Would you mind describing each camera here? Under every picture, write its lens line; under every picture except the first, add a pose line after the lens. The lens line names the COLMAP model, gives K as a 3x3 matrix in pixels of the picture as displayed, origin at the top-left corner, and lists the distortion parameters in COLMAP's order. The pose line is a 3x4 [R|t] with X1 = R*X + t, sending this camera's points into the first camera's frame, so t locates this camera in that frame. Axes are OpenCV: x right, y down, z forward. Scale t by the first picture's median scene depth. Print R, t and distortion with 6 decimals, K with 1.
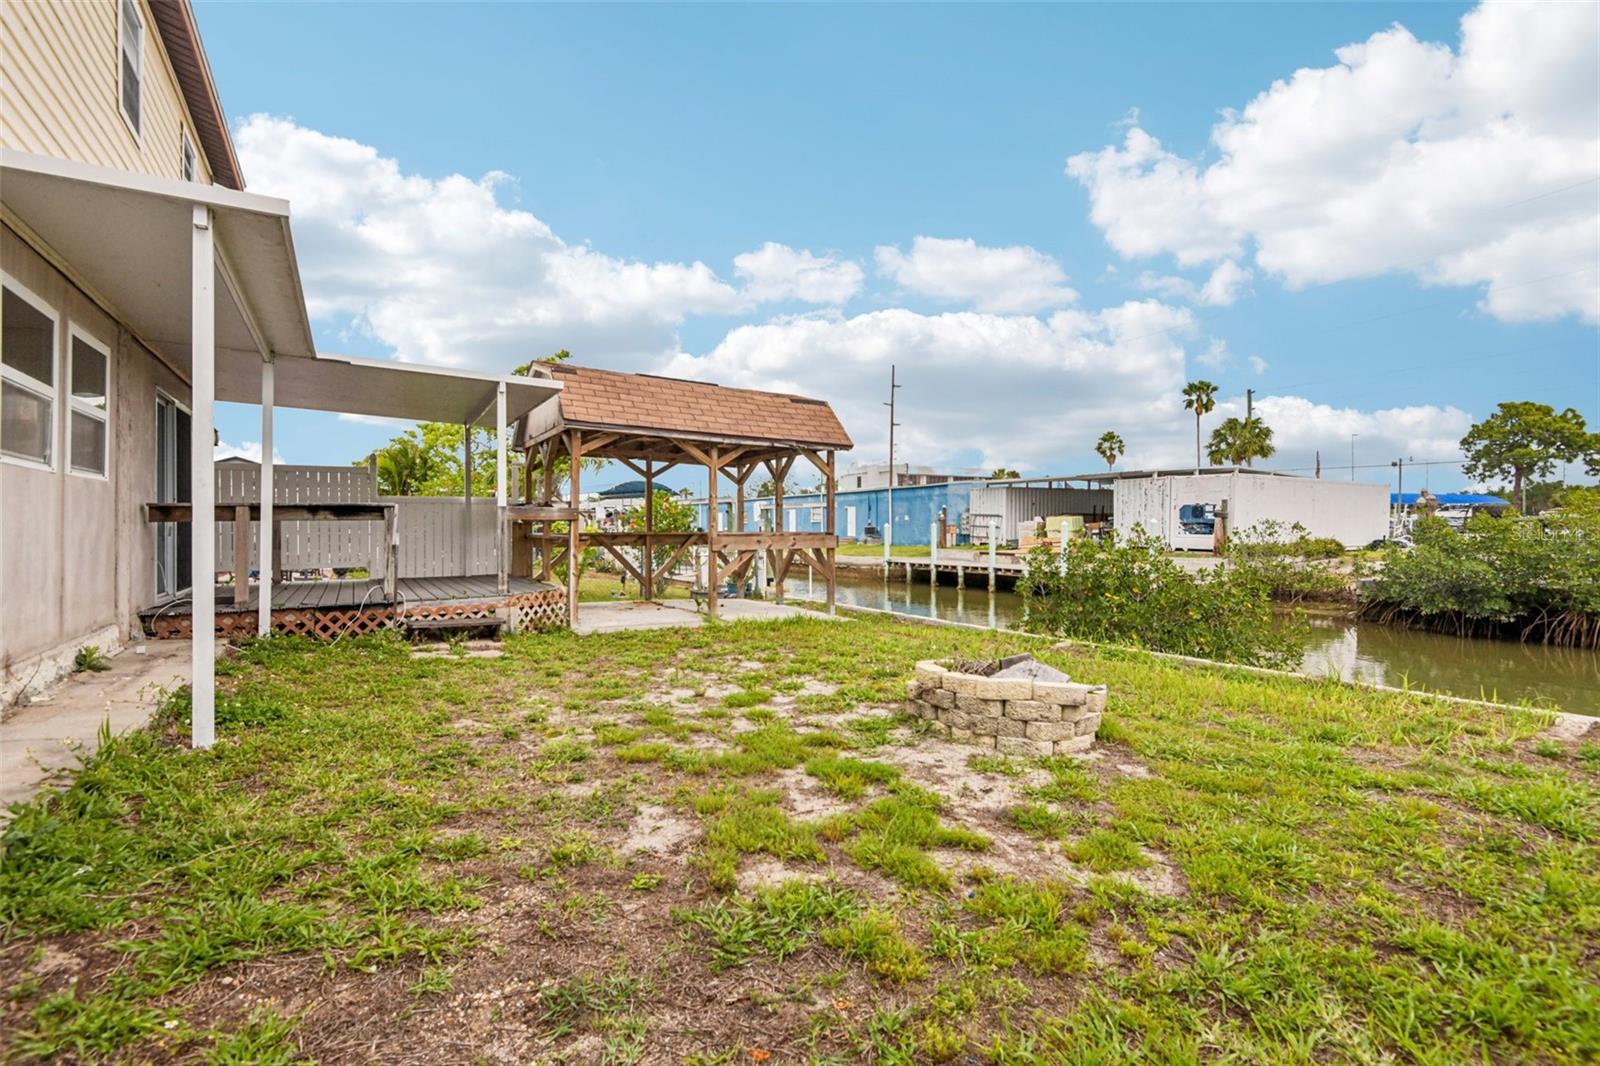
lens RADIAL K [[748.5, 0, 797.4], [0, 748.5, 531.5], [0, 0, 1]] dist [0.000692, 0.000013]
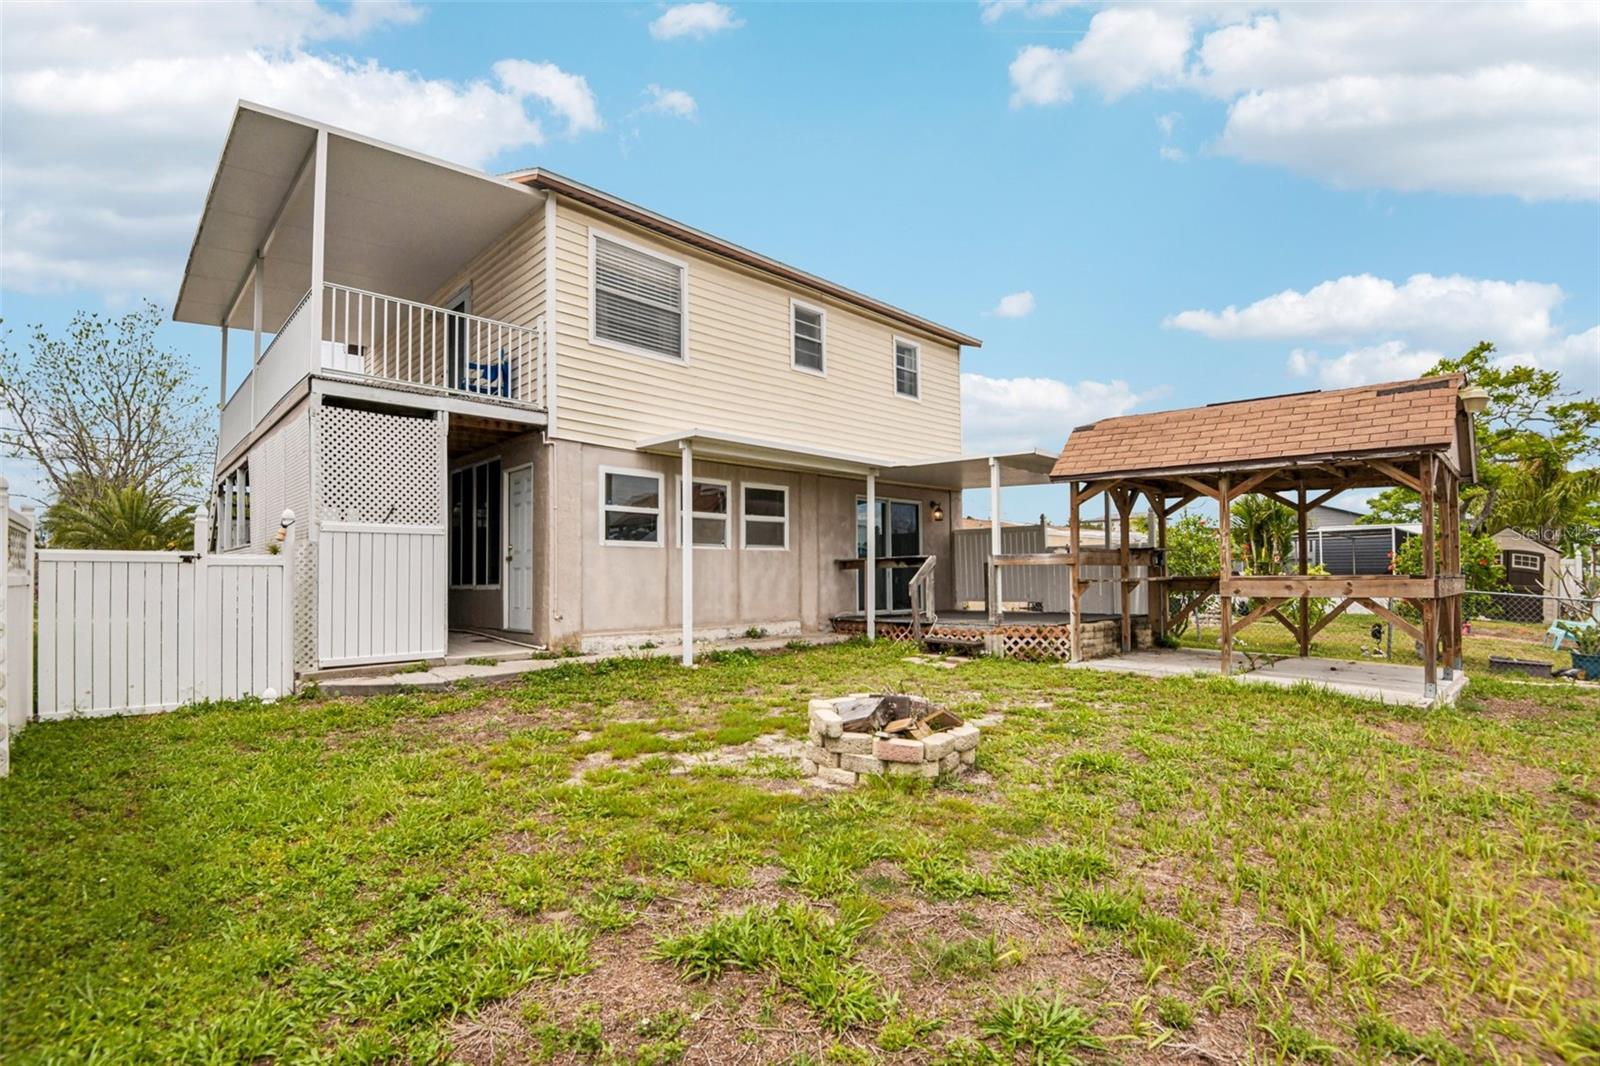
lens RADIAL K [[748.5, 0, 779.7], [0, 748.5, 567.3], [0, 0, 1]] dist [0.000692, 0.000013]
pose [[0.205961, -0.010790, -0.978501, 0.793330], [-0.000936, 0.999937, -0.011224, 0.002042], [0.978560, 0.003228, 0.205938, 0.401169]]
